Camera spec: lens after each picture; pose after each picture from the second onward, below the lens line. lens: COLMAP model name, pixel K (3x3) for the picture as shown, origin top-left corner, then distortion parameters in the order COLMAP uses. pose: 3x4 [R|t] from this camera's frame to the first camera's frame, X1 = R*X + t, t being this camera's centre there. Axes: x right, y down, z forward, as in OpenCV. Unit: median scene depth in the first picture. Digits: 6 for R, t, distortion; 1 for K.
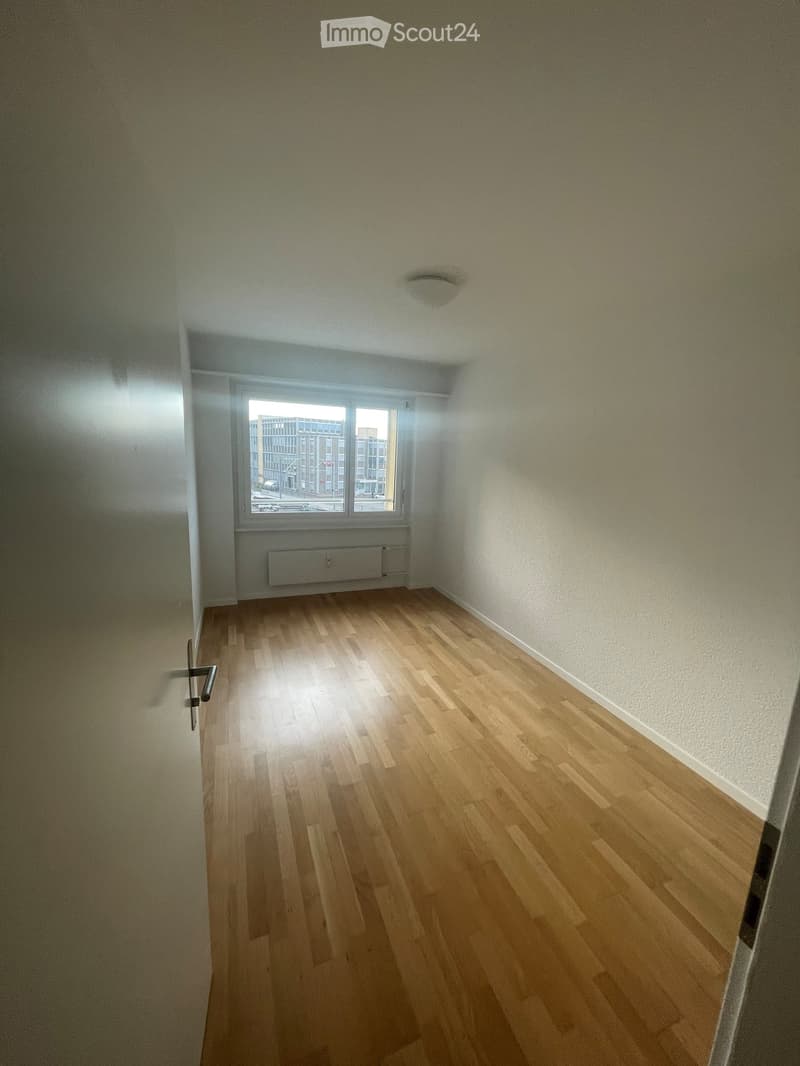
lens RADIAL K [[439.6, 0, 396.6], [0, 439.6, 536.2], [0, 0, 1]] dist [0.001683, 0.000190]
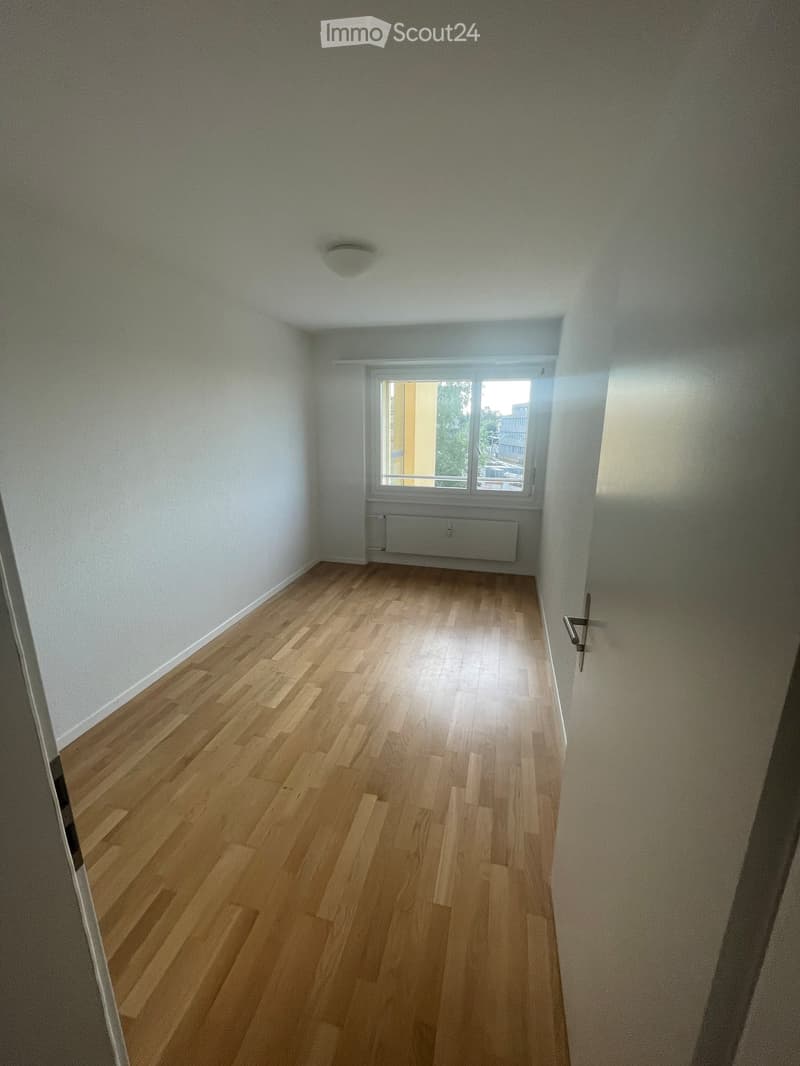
lens RADIAL K [[429.5, 0, 400.0], [0, 429.5, 533.0], [0, 0, 1]] dist [-0.015948, 0.000095]
pose [[0.798156, 0.127617, -0.588779, 1.643318], [-0.101034, 0.991820, 0.078012, -0.078752], [0.593918, -0.002779, 0.804520, 0.626046]]
